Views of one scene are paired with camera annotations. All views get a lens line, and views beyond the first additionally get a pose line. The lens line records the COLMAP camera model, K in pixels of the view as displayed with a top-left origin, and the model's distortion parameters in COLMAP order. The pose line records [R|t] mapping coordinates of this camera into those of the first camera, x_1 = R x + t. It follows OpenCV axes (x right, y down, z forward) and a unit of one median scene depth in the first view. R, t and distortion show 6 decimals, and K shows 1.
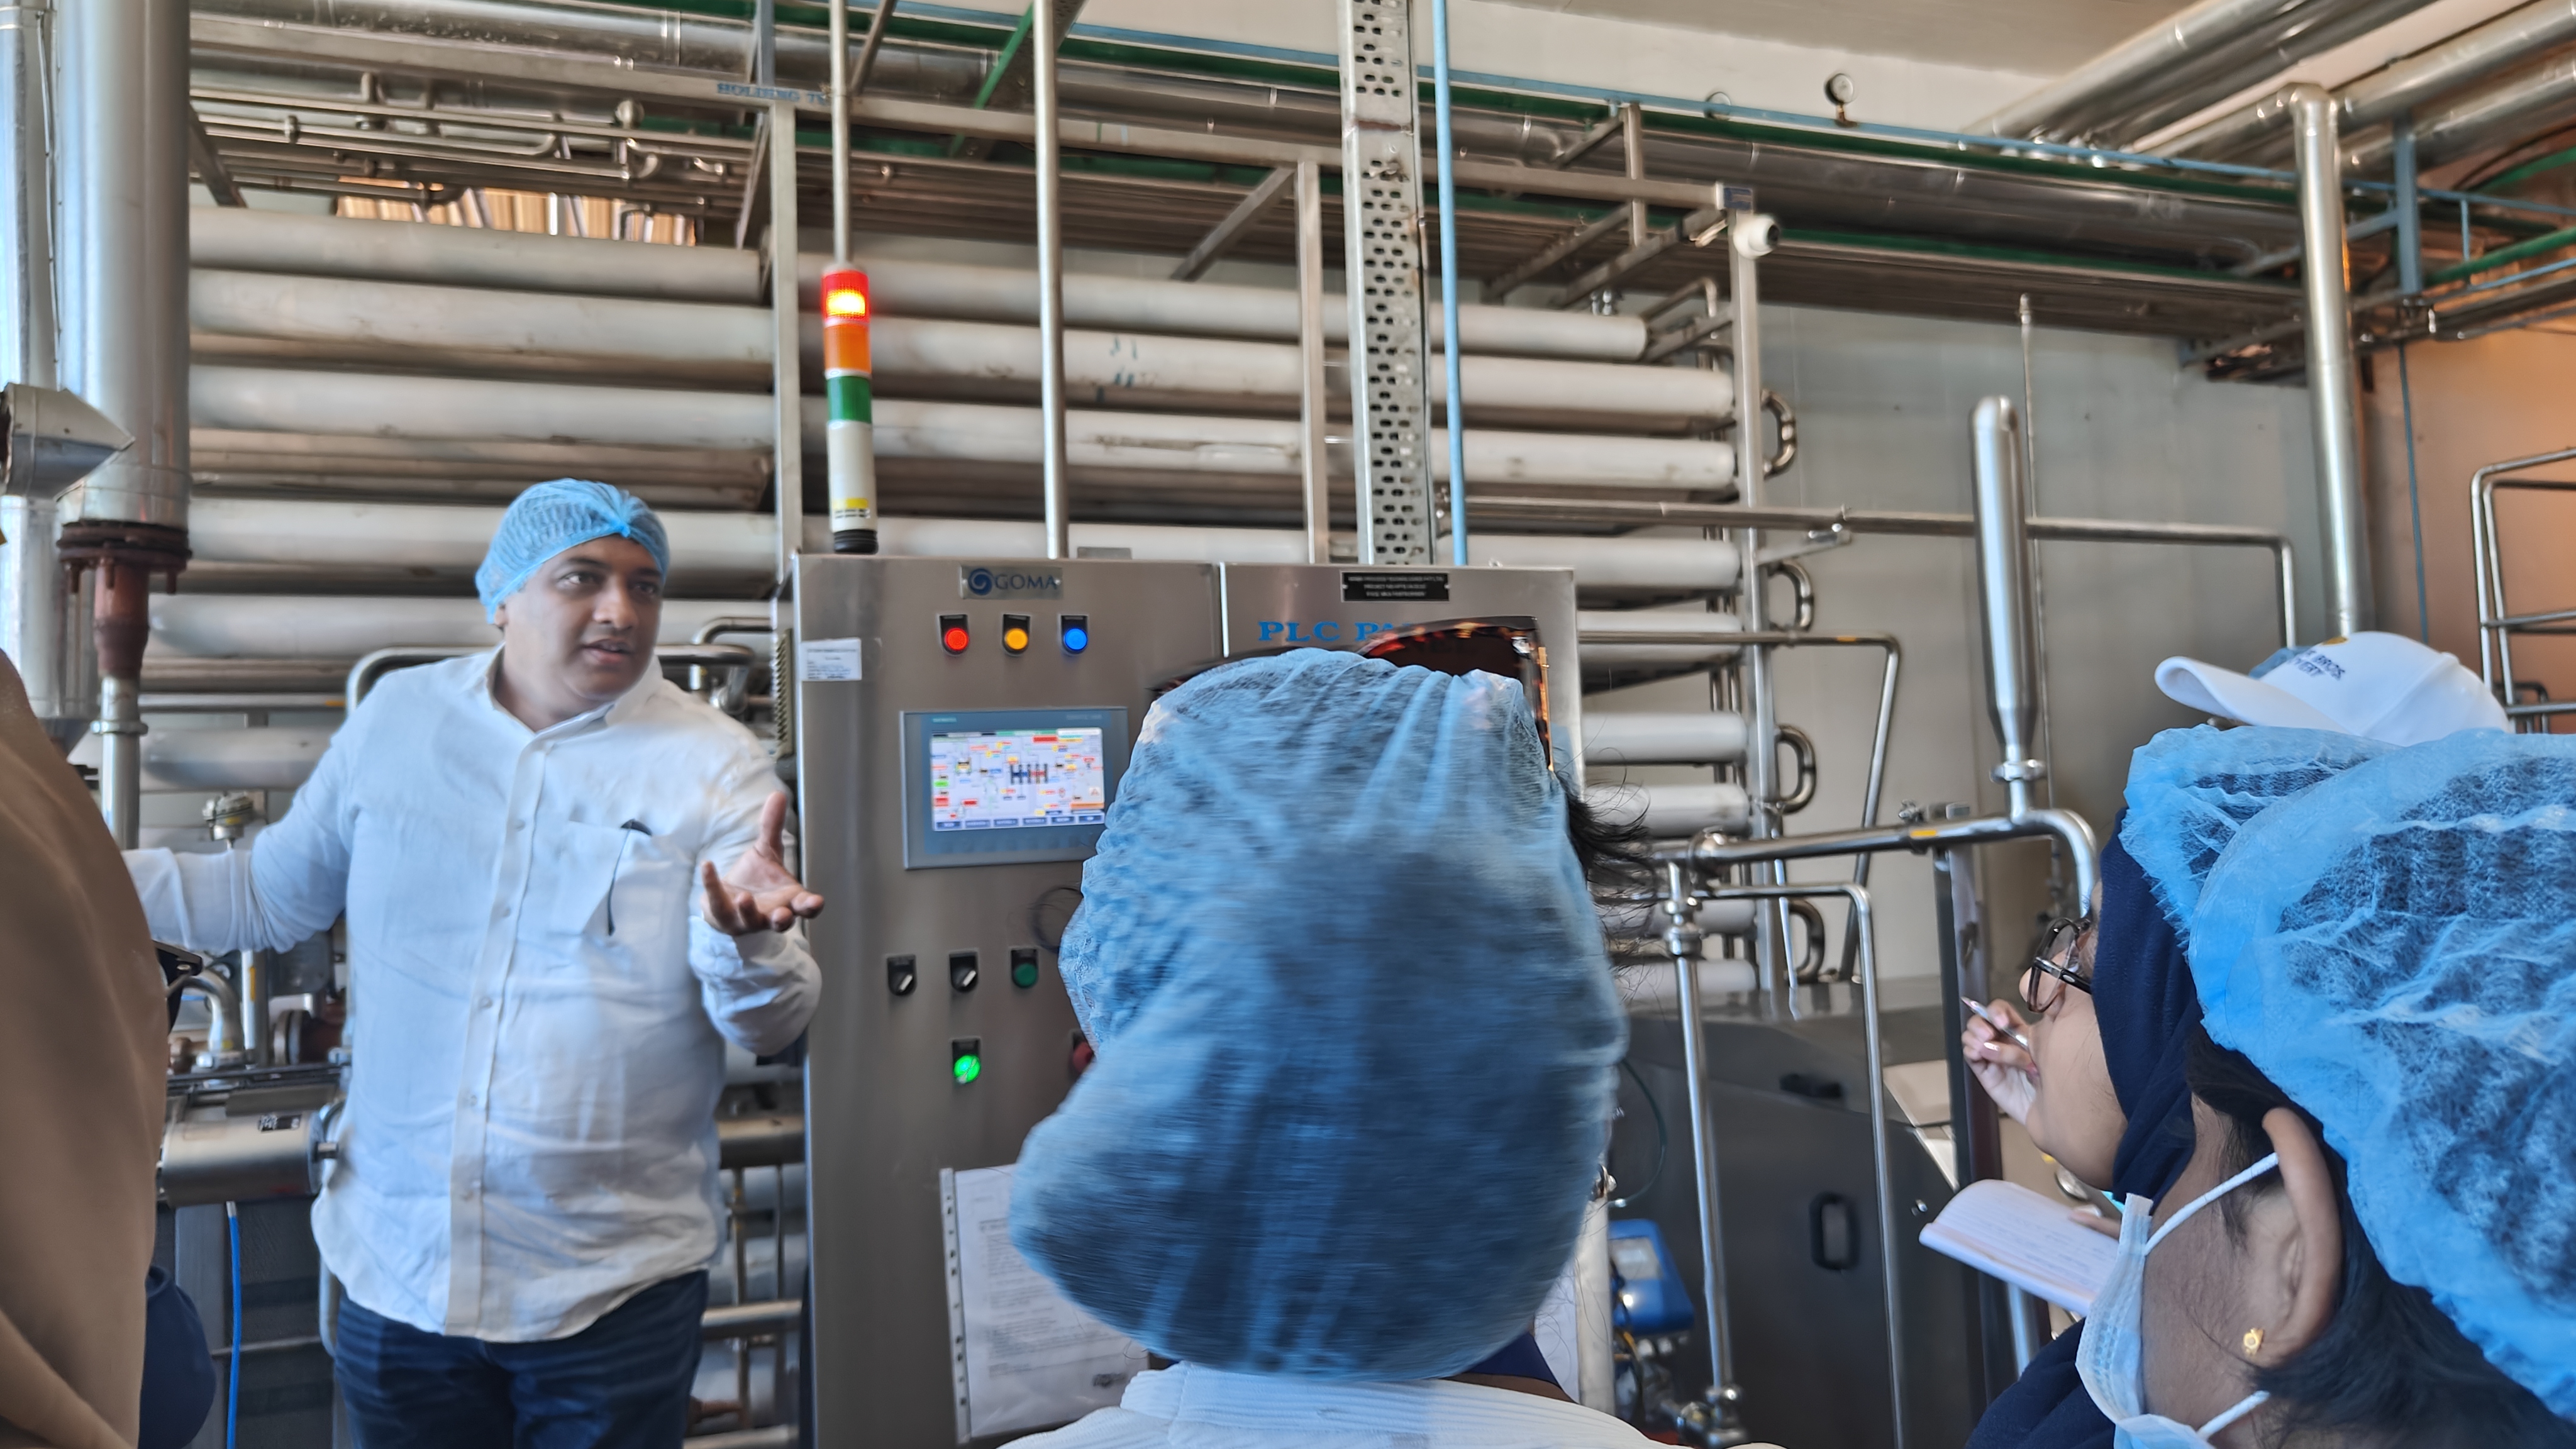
lens RADIAL K [[1779.9, 0, 1277.9], [0, 1779.9, 722.8], [0, 0, 1]] dist [-0.001650, -0.000390]
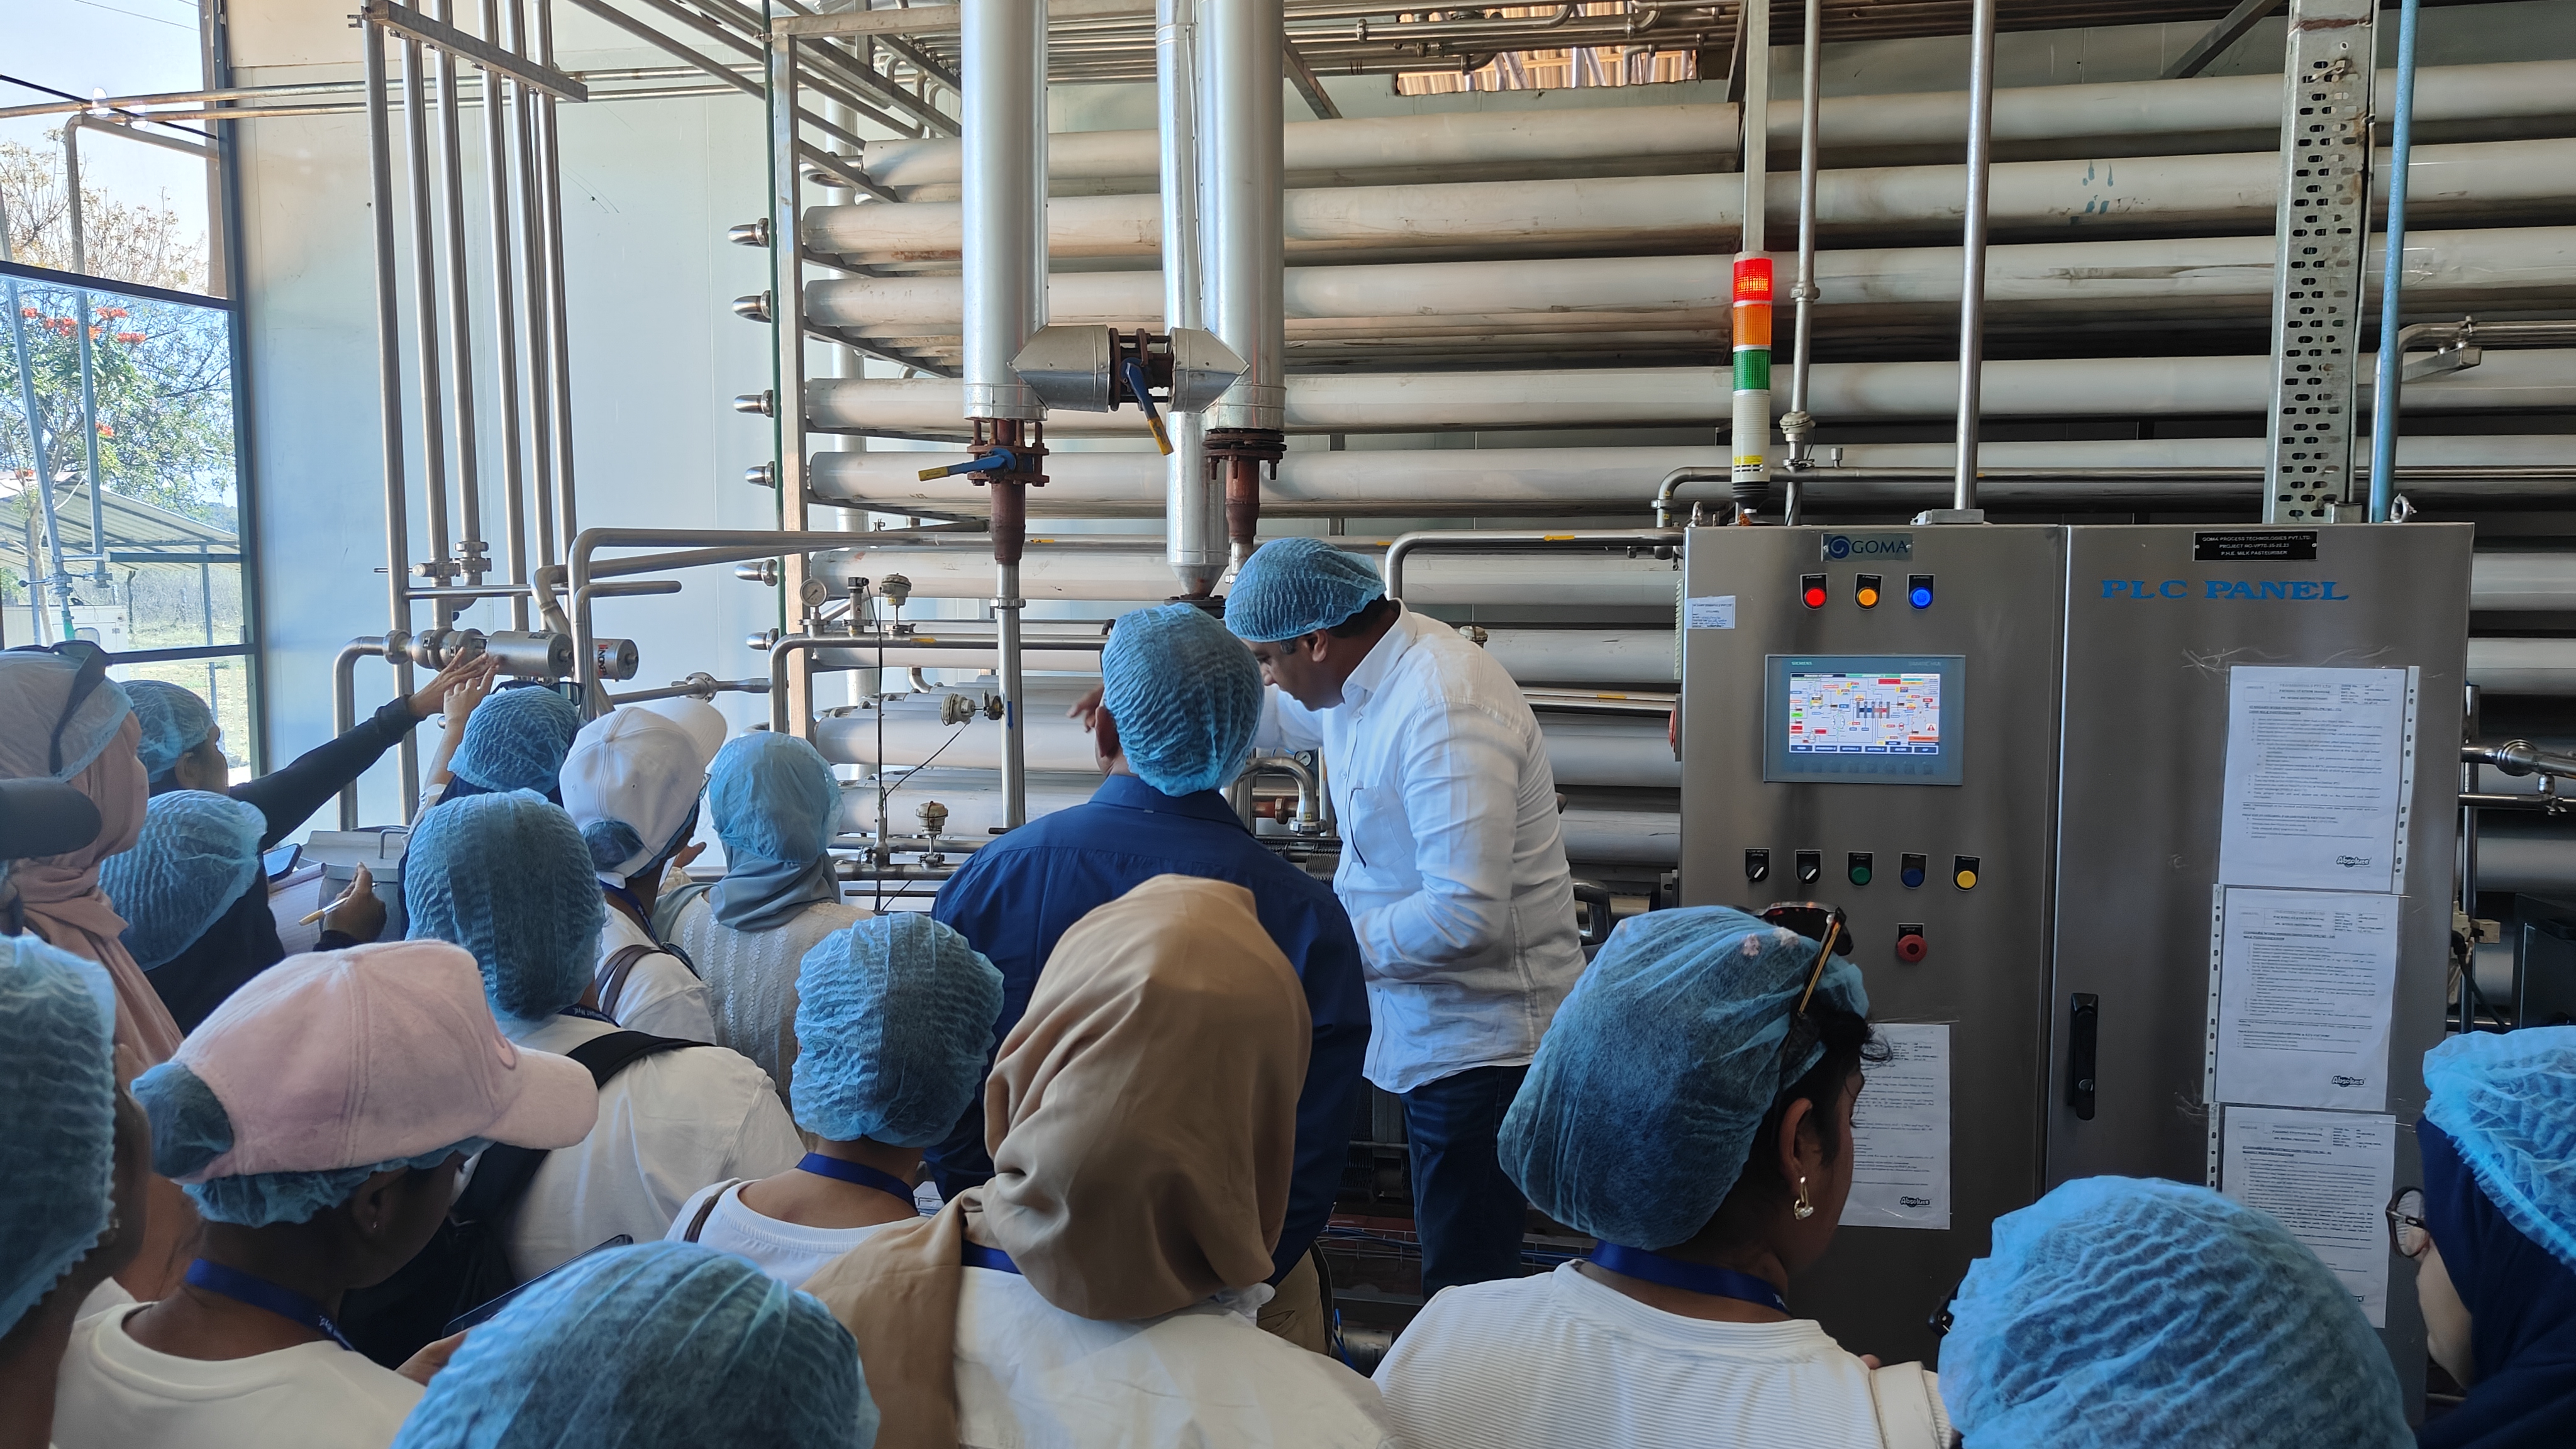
lens RADIAL K [[1779.9, 0, 1277.9], [0, 1779.9, 722.8], [0, 0, 1]] dist [-0.001650, -0.000390]
pose [[0.845417, 0.086958, -0.526981, 0.111128], [0.003681, 0.985685, 0.168556, -0.120344], [0.534095, -0.144440, 0.832995, -0.153199]]
